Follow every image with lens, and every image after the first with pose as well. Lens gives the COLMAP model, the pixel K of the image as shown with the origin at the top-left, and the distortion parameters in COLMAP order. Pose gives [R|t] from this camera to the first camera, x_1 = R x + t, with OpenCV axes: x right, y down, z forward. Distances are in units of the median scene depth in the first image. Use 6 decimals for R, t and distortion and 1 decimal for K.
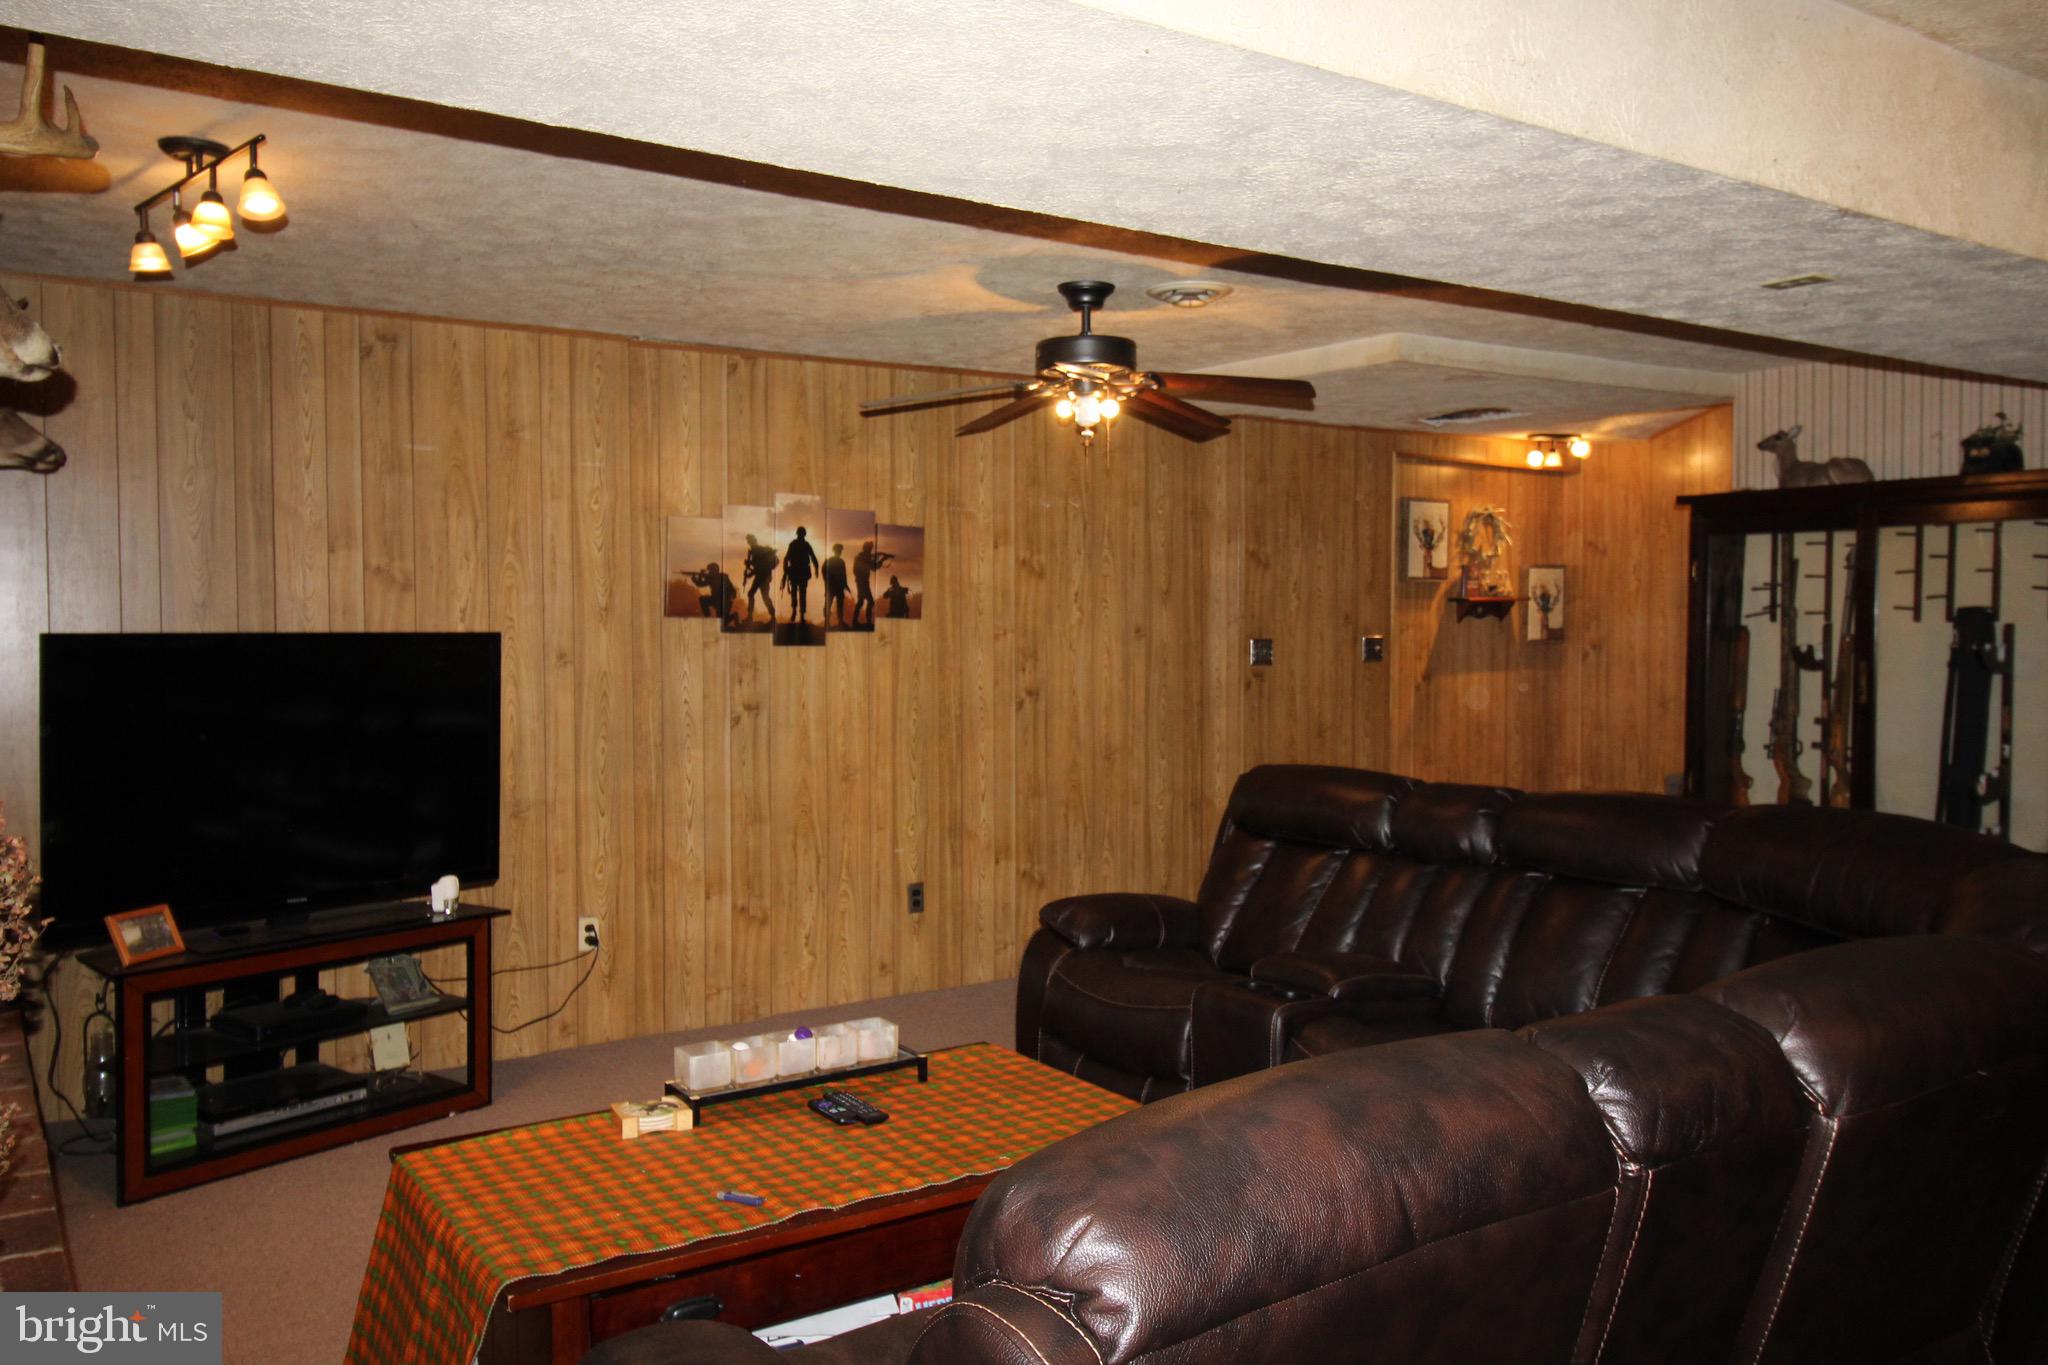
lens RADIAL K [[1614.8, 0, 1010.0], [0, 1614.8, 678.7], [0, 0, 1]] dist [0.000840, 0.016314]
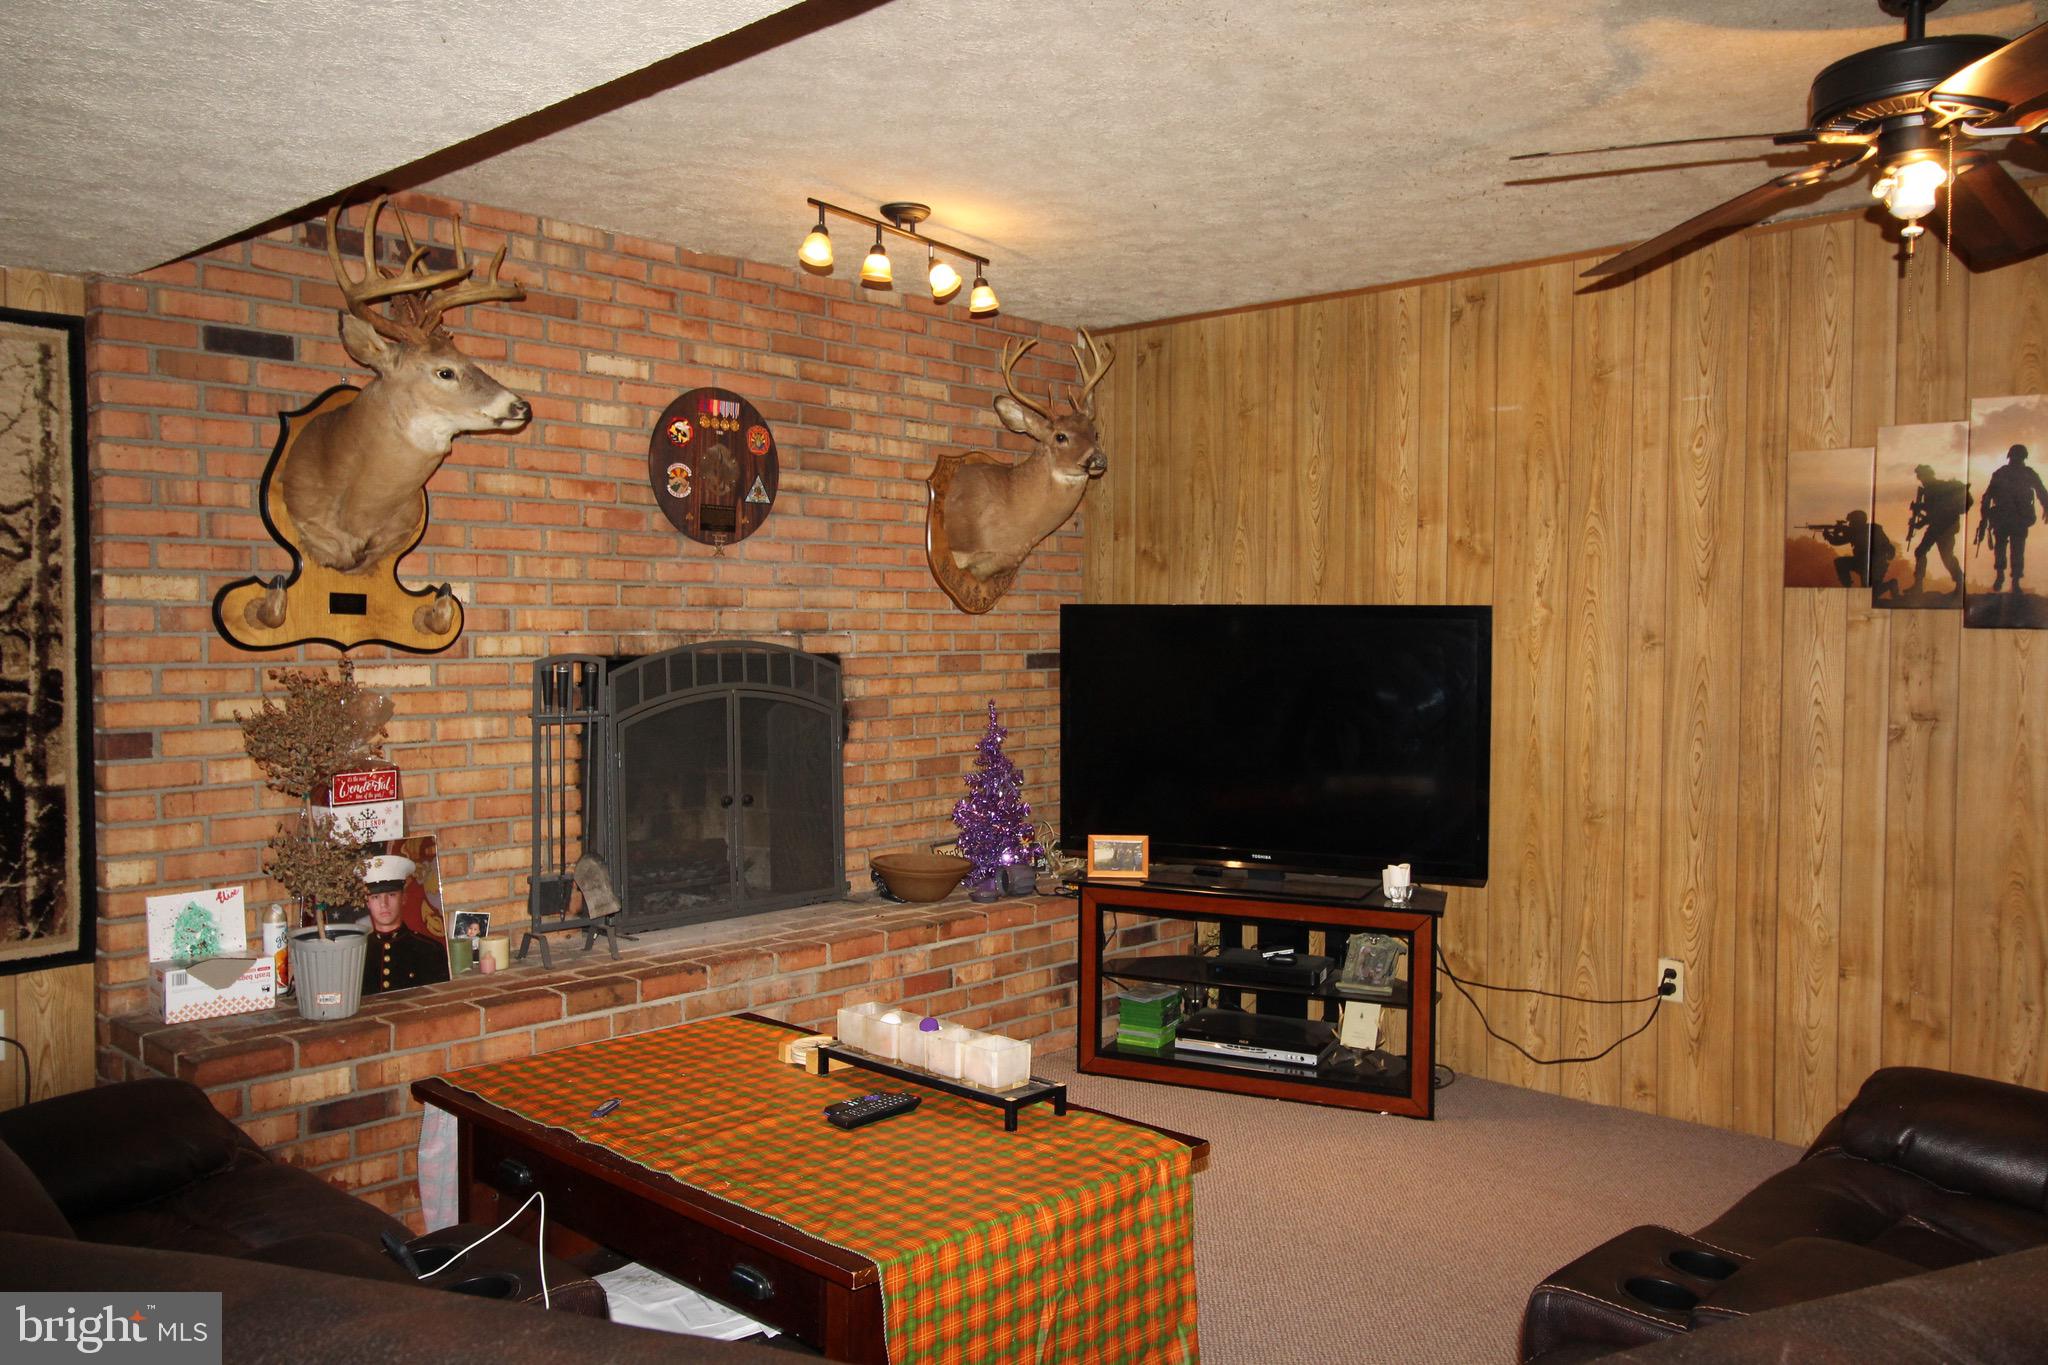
lens RADIAL K [[1614.8, 0, 1022.5], [0, 1614.8, 678.6], [0, 0, 1]] dist [0.000840, 0.016314]
pose [[0.209535, 0.033060, -0.977242, 0.449569], [-0.042571, 0.998789, 0.024661, 0.000693], [0.976874, 0.036435, 0.210688, 0.497276]]
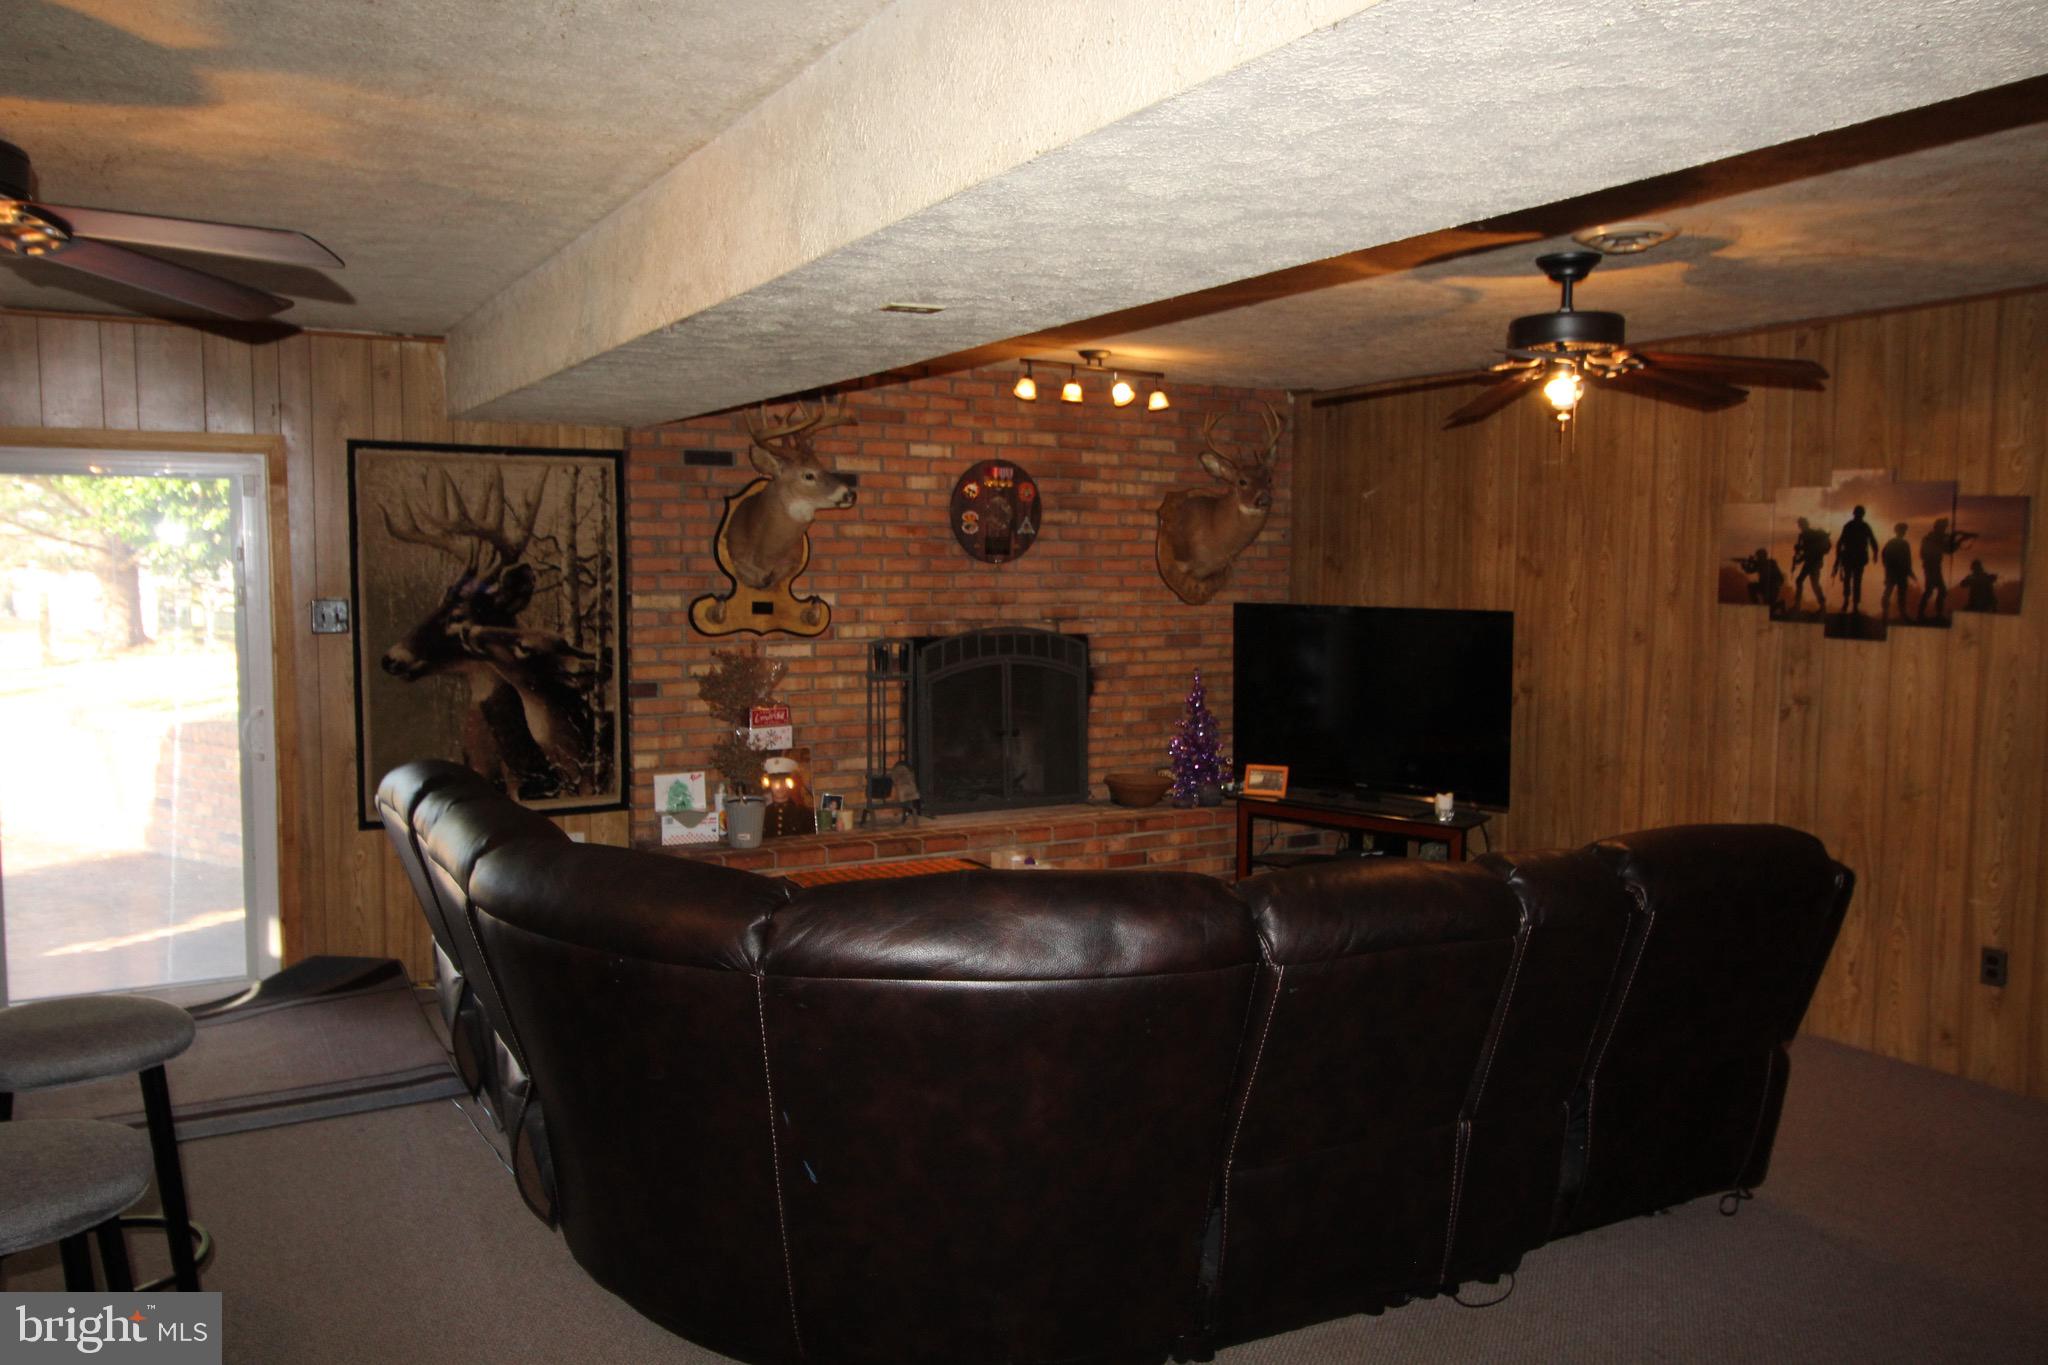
lens RADIAL K [[1617.4, 0, 1004.5], [0, 1617.4, 676.9], [0, 0, 1]] dist [0.023374, 0.004626]
pose [[-0.108273, 0.072700, -0.991459, 0.862447], [-0.043438, 0.996024, 0.077778, -0.051997], [0.993172, 0.051489, -0.104685, 0.661487]]
